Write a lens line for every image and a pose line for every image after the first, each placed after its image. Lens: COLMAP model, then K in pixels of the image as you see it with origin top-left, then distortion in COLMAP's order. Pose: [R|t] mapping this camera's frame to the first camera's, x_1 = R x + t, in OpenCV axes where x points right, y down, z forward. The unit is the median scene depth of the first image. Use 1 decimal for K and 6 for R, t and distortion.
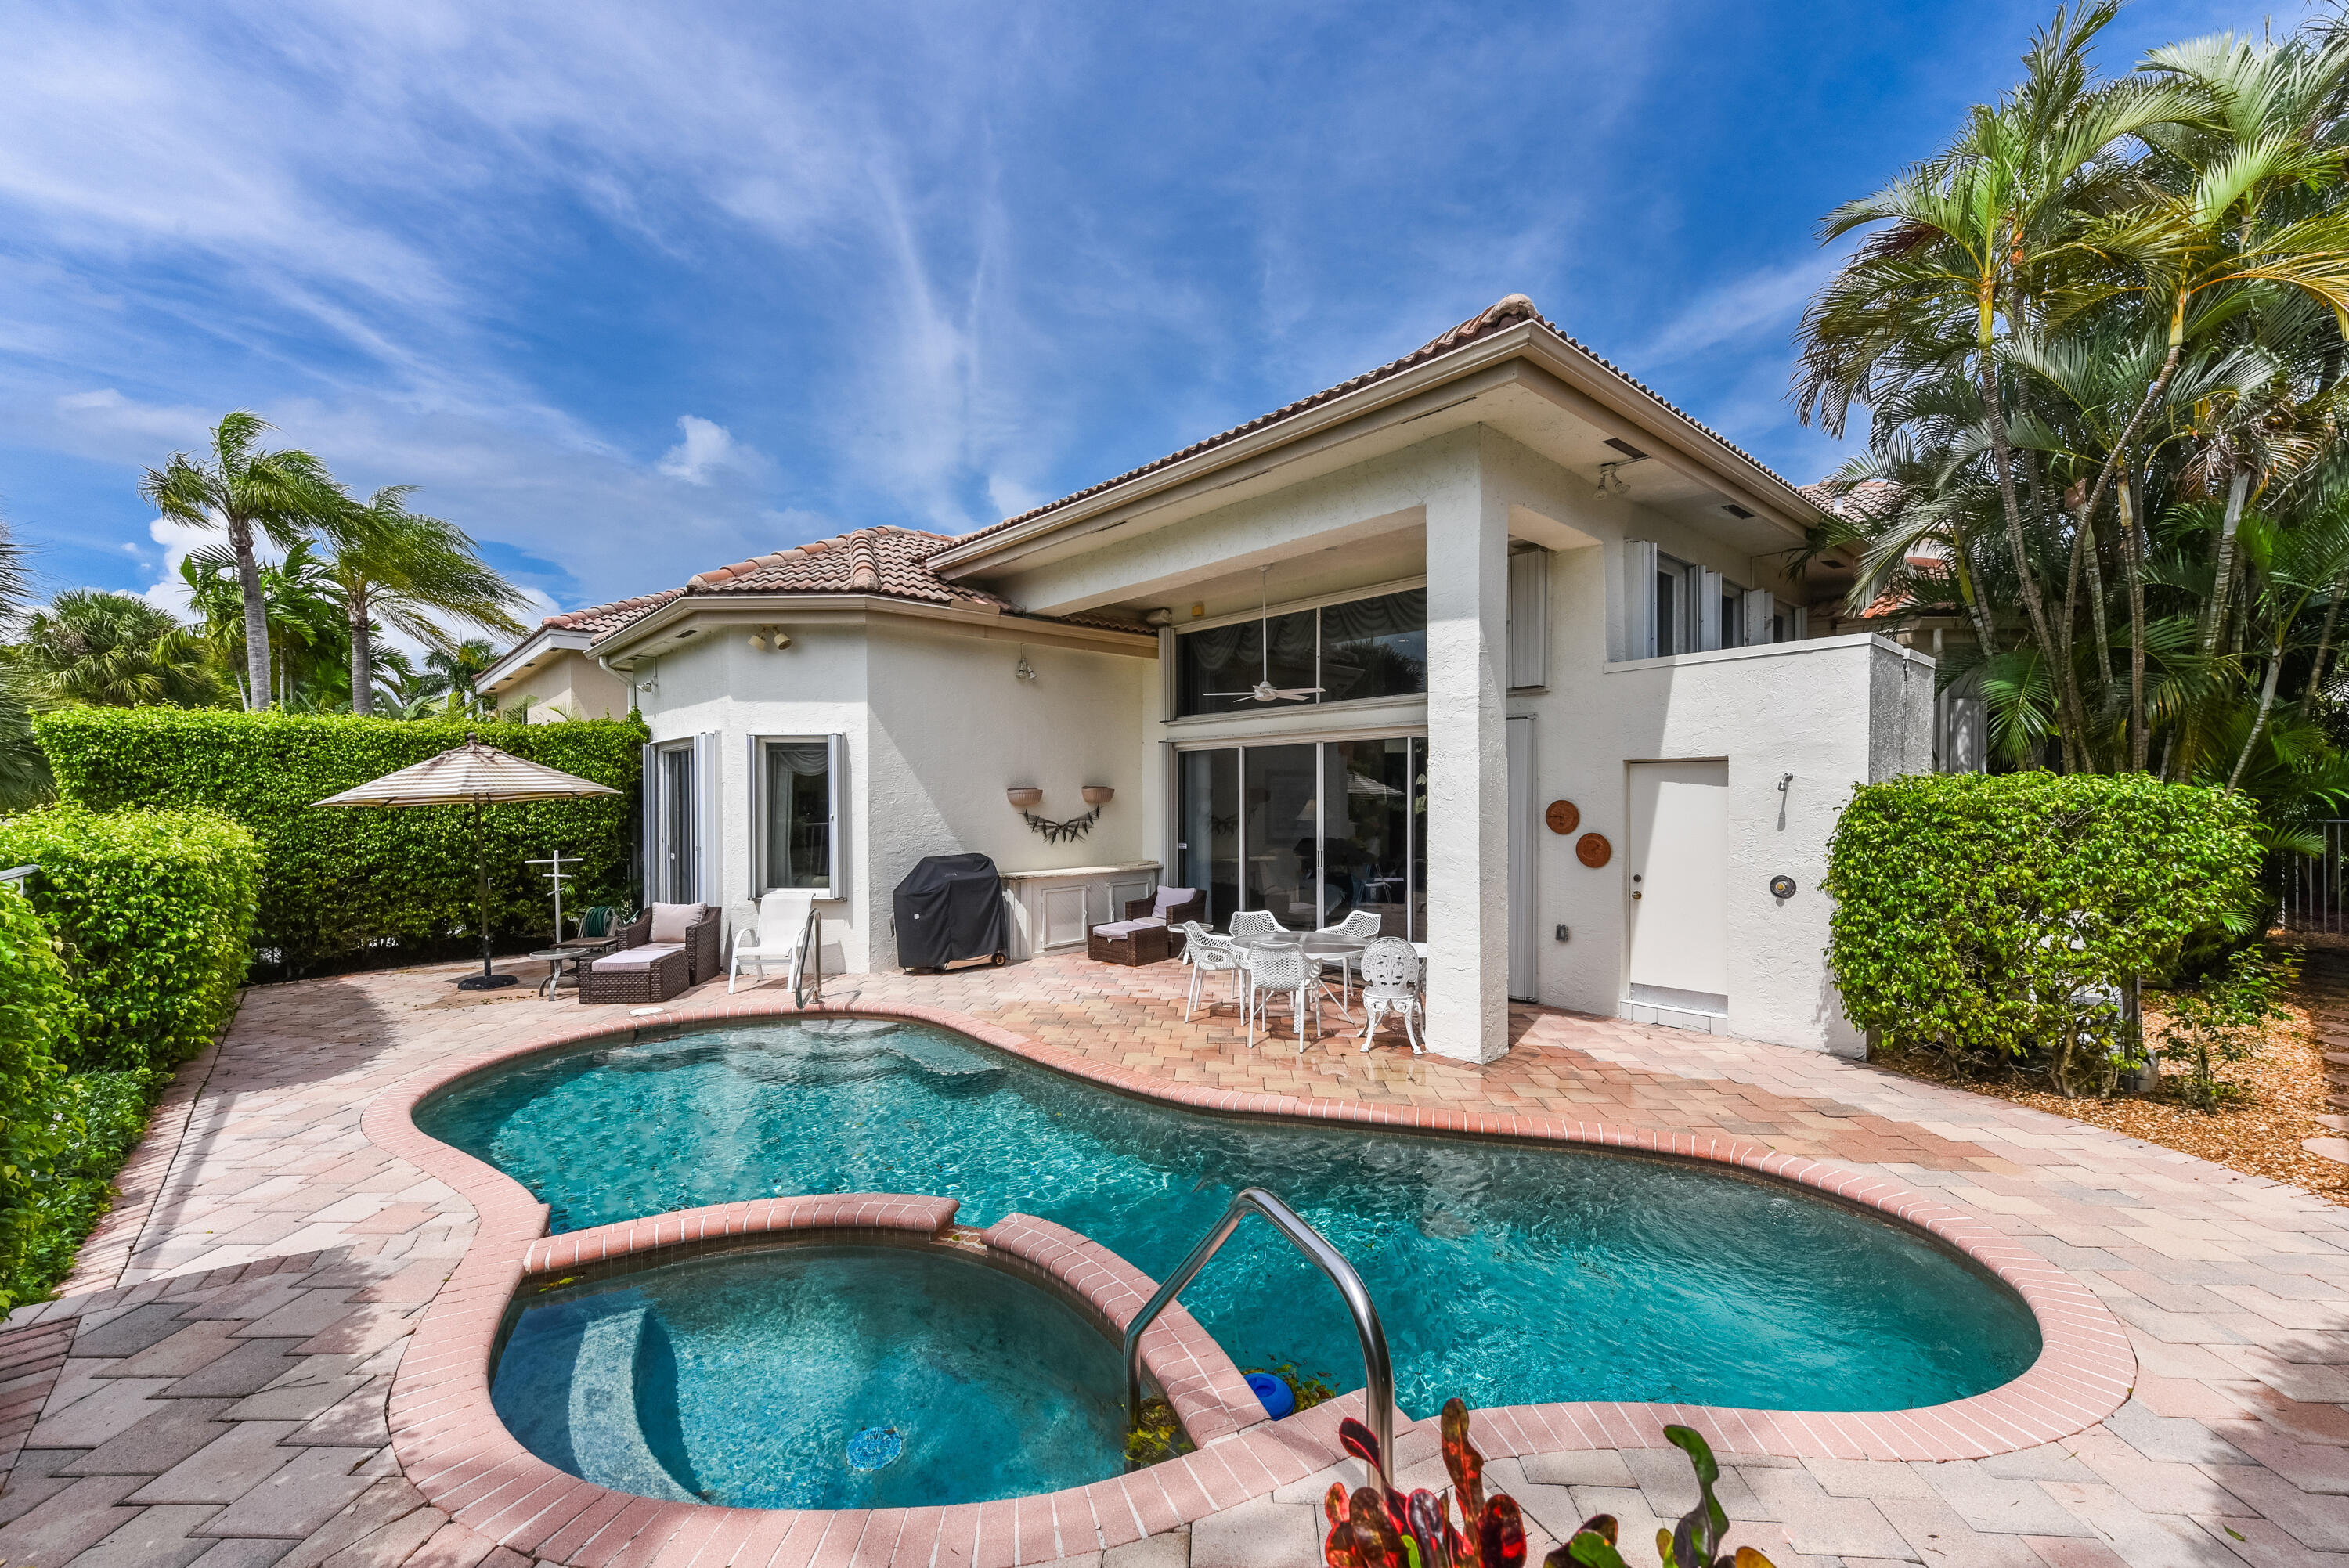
lens RADIAL K [[929.0, 0, 1153.5], [0, 929.0, 816.1], [0, 0, 1]] dist [0.005055, -0.000715]
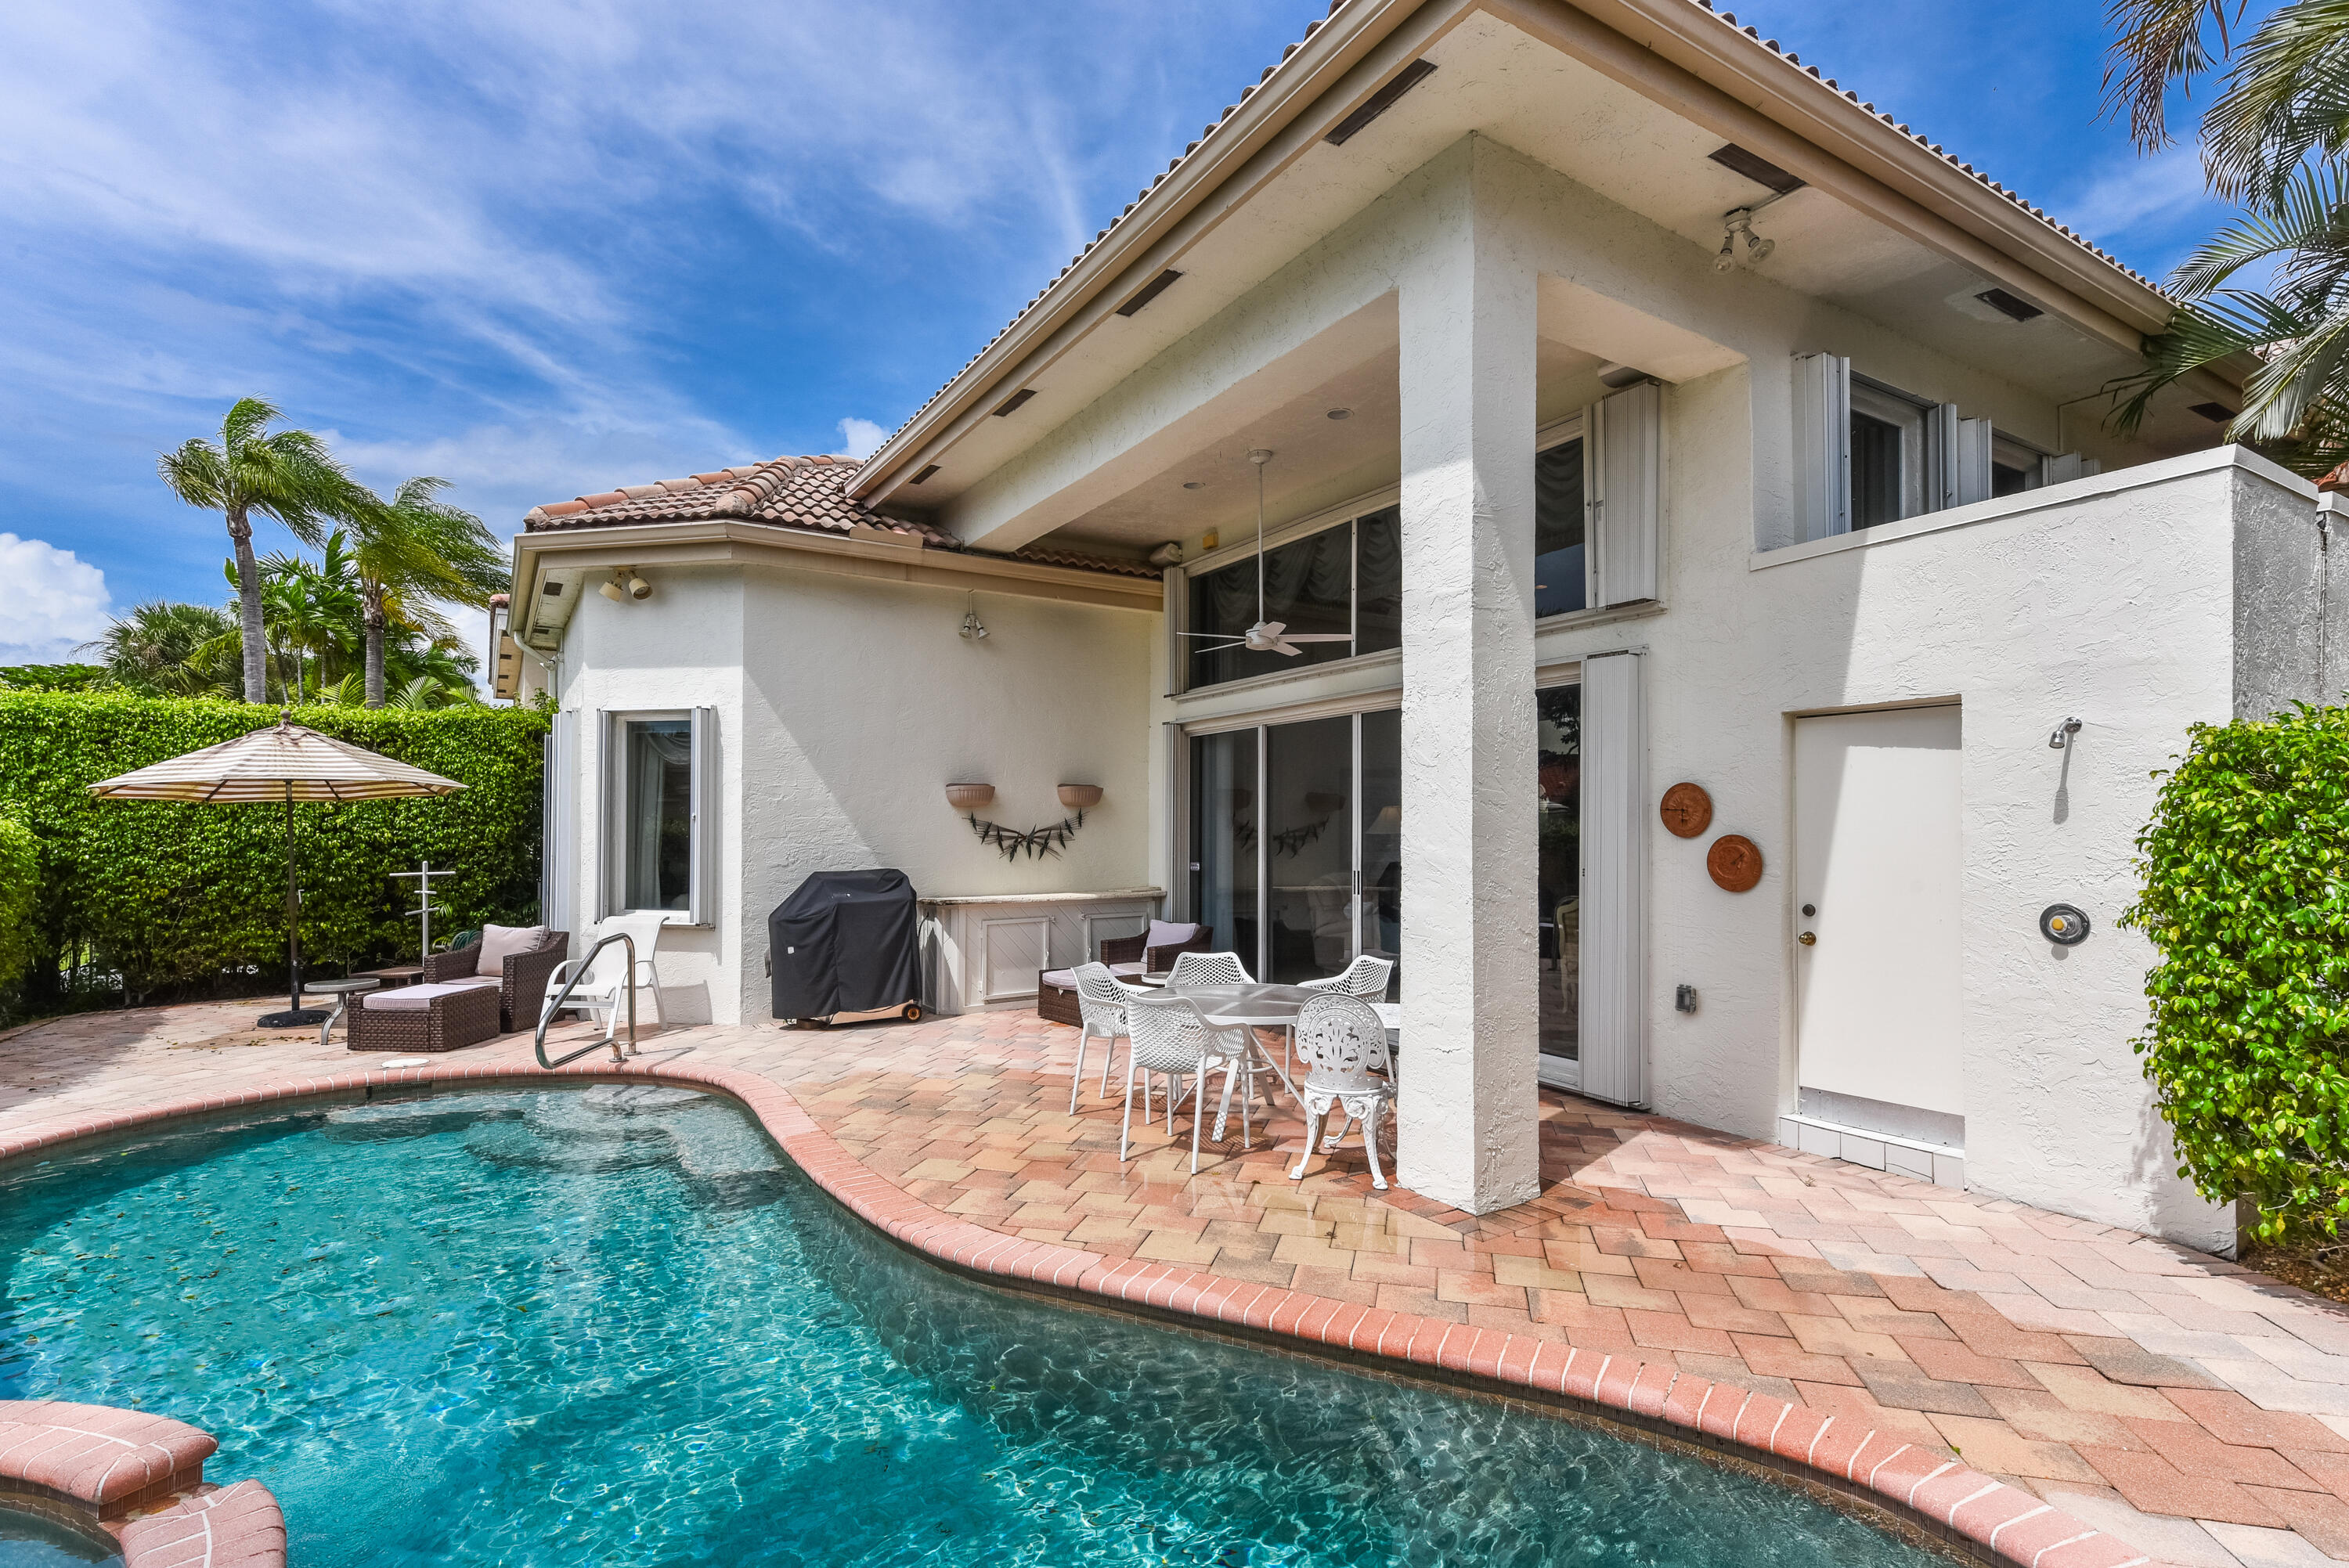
lens RADIAL K [[1083.4, 0, 1164.8], [0, 1083.4, 827.7], [0, 0, 1]] dist [0.002687, -0.000828]
pose [[0.984404, 0.005376, -0.175841, 0.189241], [-0.010240, 0.999589, -0.026765, 0.029700], [0.175625, 0.028148, 0.984055, 0.195708]]
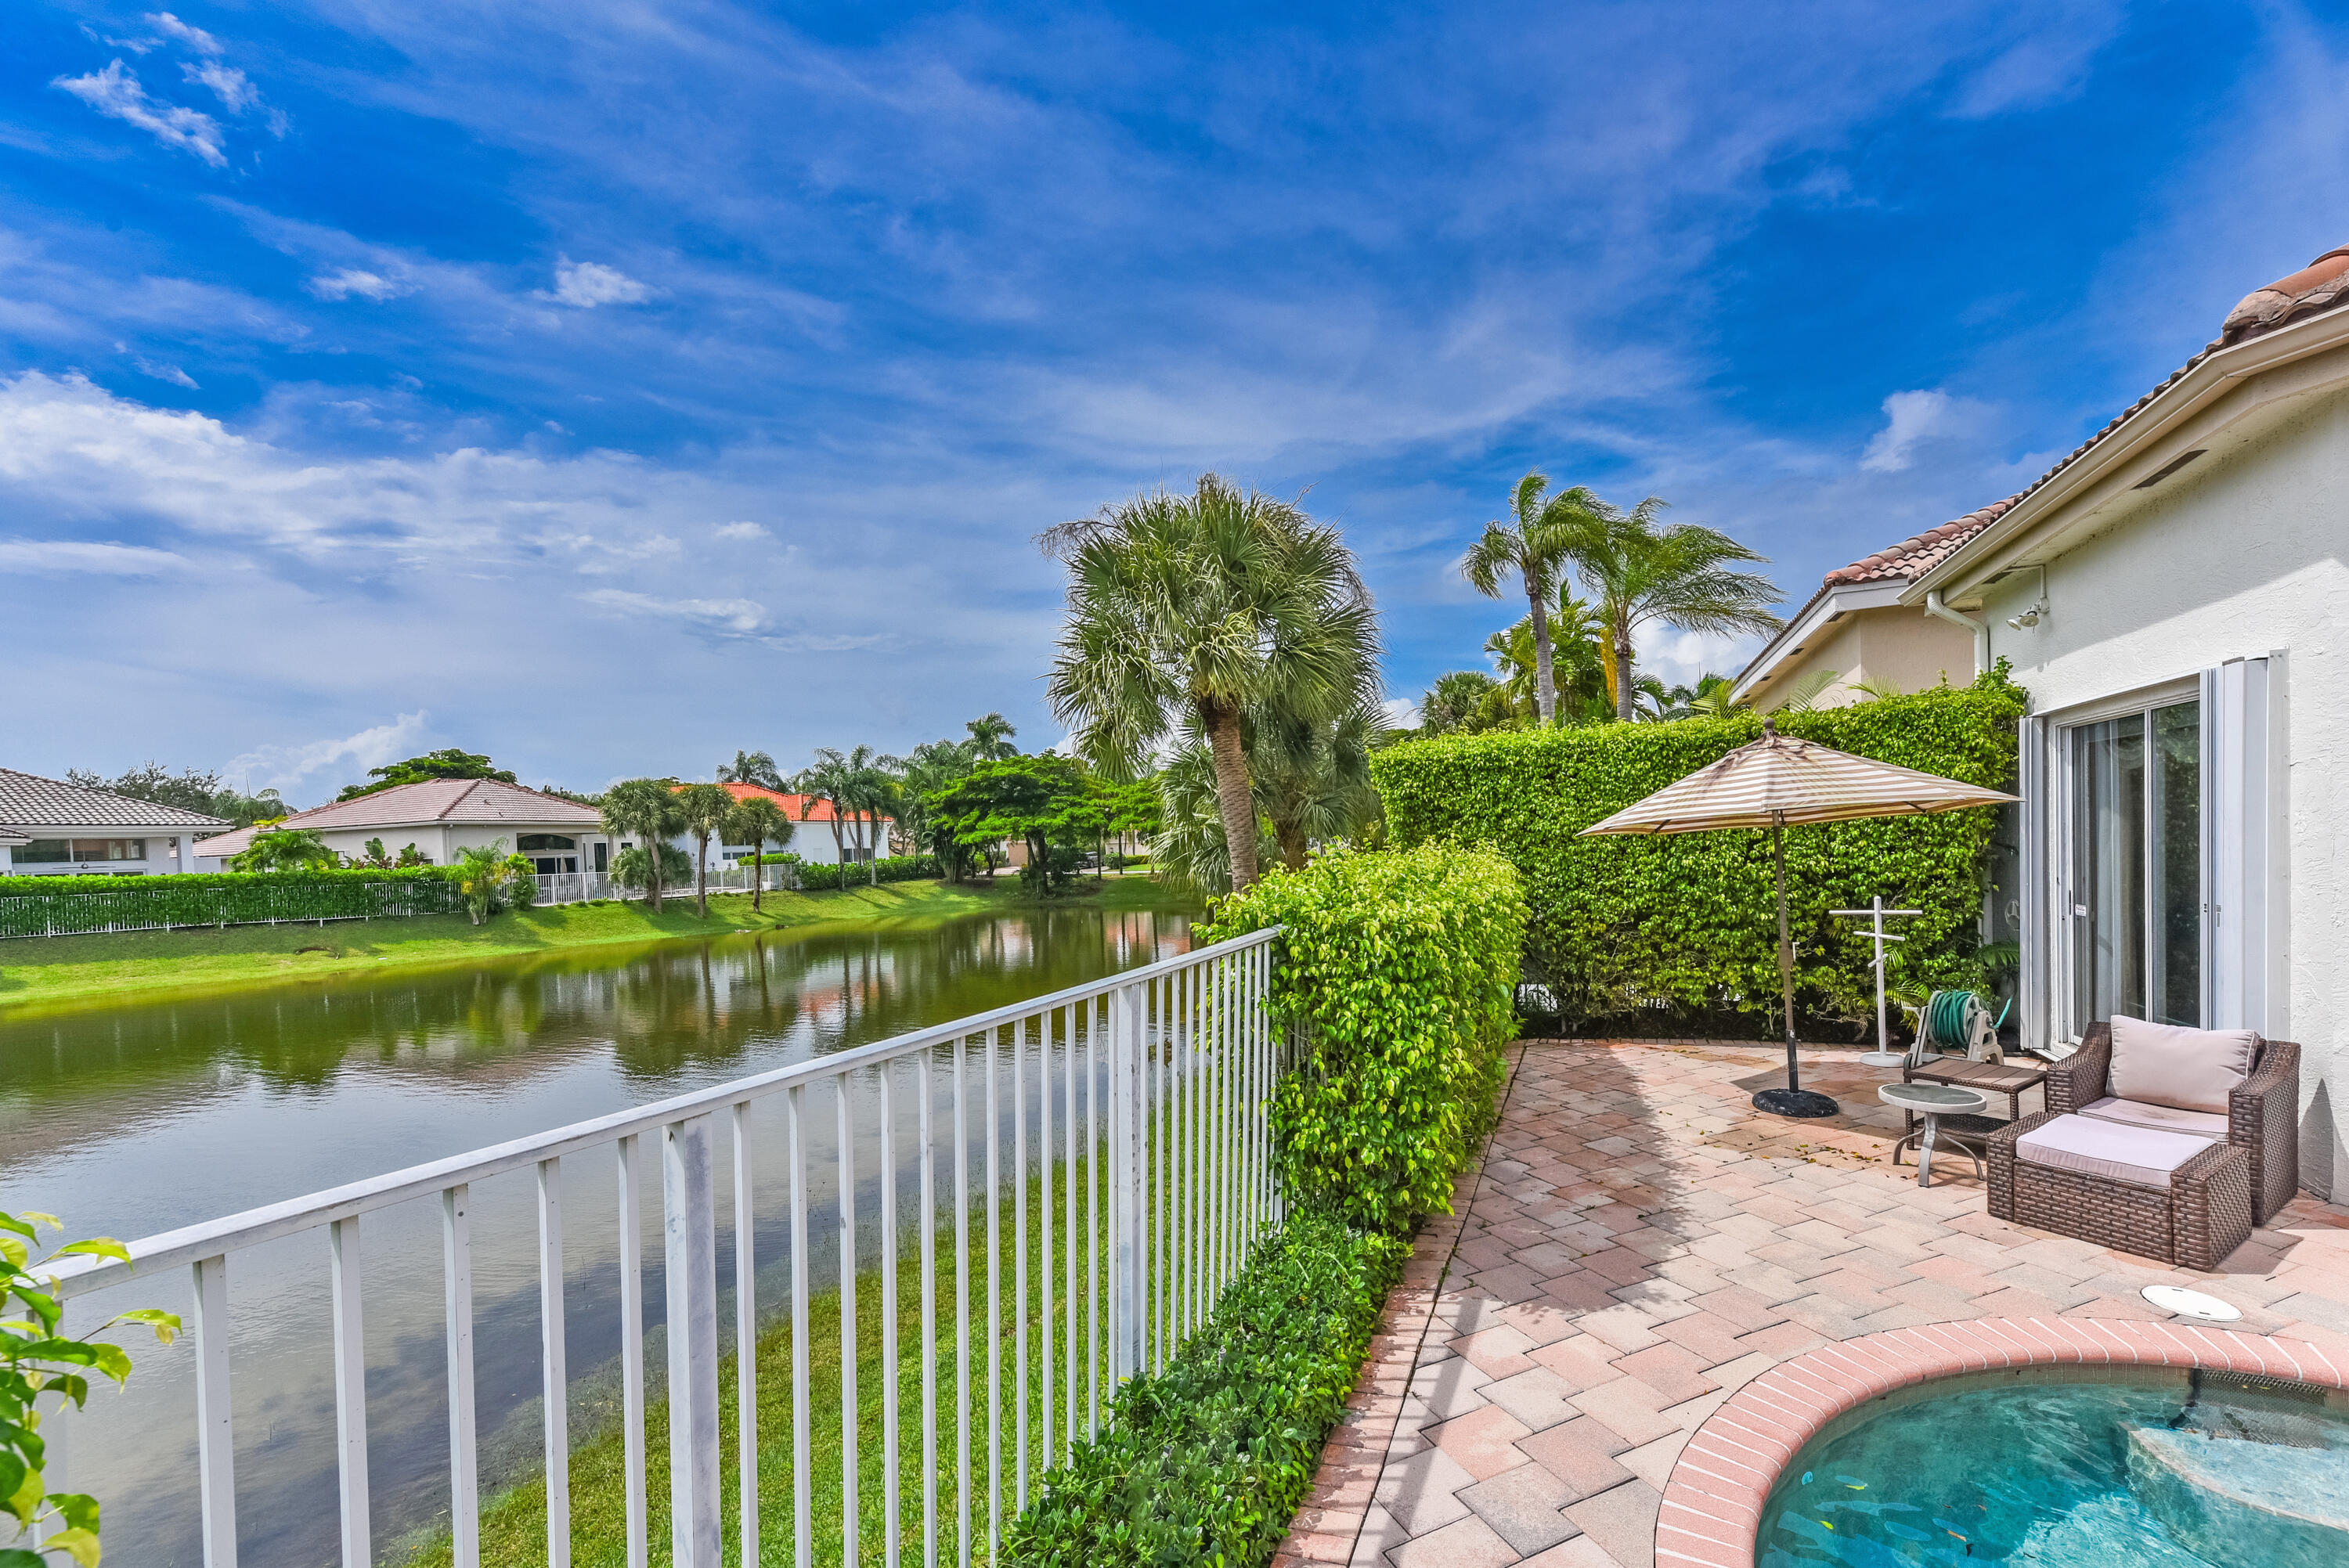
lens RADIAL K [[929.0, 0, 1259.4], [0, 929.0, 861.3], [0, 0, 1]] dist [0.005055, -0.000715]
pose [[0.474665, 0.004403, -0.880155, -0.313785], [0.018809, 0.999708, 0.015144, -0.005694], [0.879966, -0.023744, 0.474444, 0.360051]]
